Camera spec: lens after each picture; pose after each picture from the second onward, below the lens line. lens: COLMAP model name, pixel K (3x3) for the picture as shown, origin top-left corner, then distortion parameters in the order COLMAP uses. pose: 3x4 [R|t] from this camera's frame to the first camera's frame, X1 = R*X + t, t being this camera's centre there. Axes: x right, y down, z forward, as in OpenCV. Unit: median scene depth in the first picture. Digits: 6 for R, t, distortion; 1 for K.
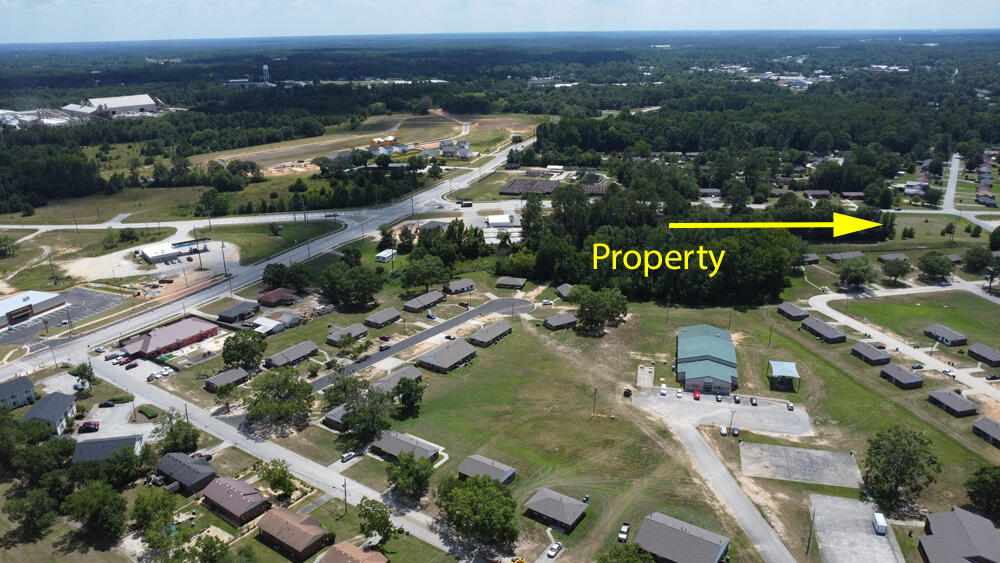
lens RADIAL K [[734.7, 0, 496.8], [0, 734.7, 281.3], [0, 0, 1]] dist [-0.025129, -0.005623]
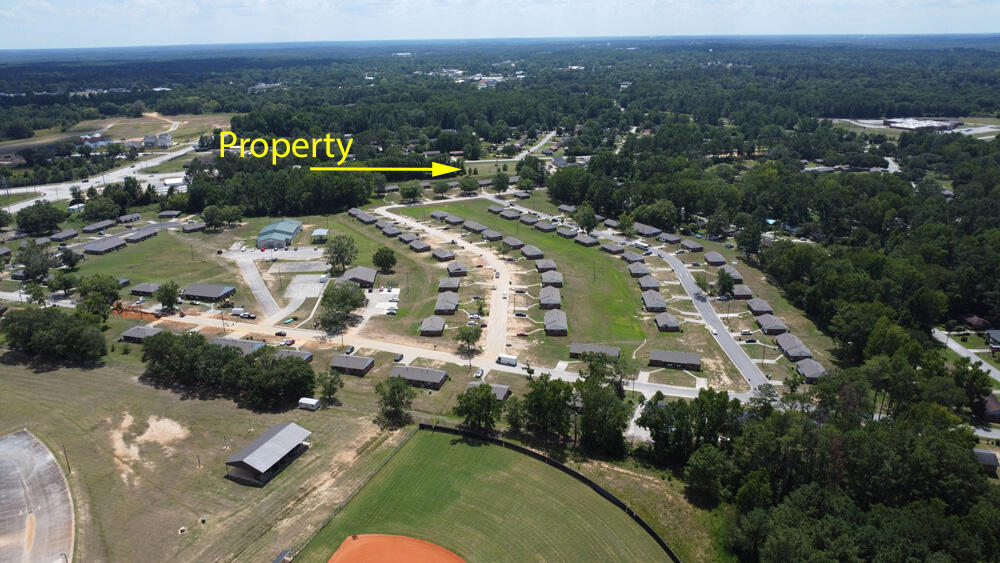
lens RADIAL K [[734.7, 0, 503.7], [0, 734.7, 283.2], [0, 0, 1]] dist [-0.025129, -0.005623]
pose [[0.949363, -0.102300, 0.297060, 0.108489], [0.105082, 0.994441, 0.006632, 0.104740], [-0.296088, 0.024920, 0.954836, -0.290059]]
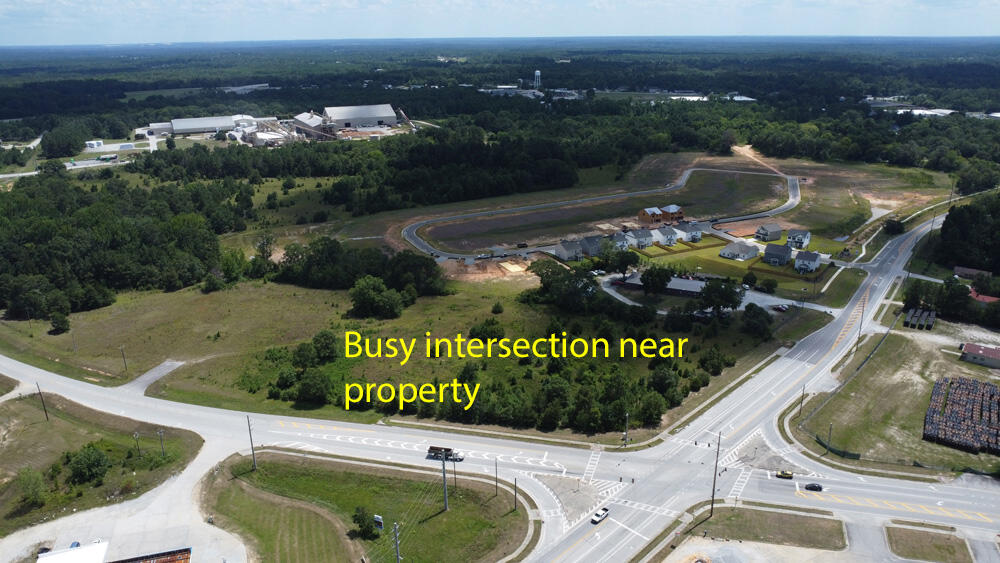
lens RADIAL K [[734.7, 0, 505.4], [0, 734.7, 285.6], [0, 0, 1]] dist [-0.025129, -0.005623]
pose [[0.934682, 0.121998, -0.333895, -0.073895], [-0.120552, 0.992389, 0.025134, -0.152075], [0.334420, 0.016759, 0.942275, 0.436225]]
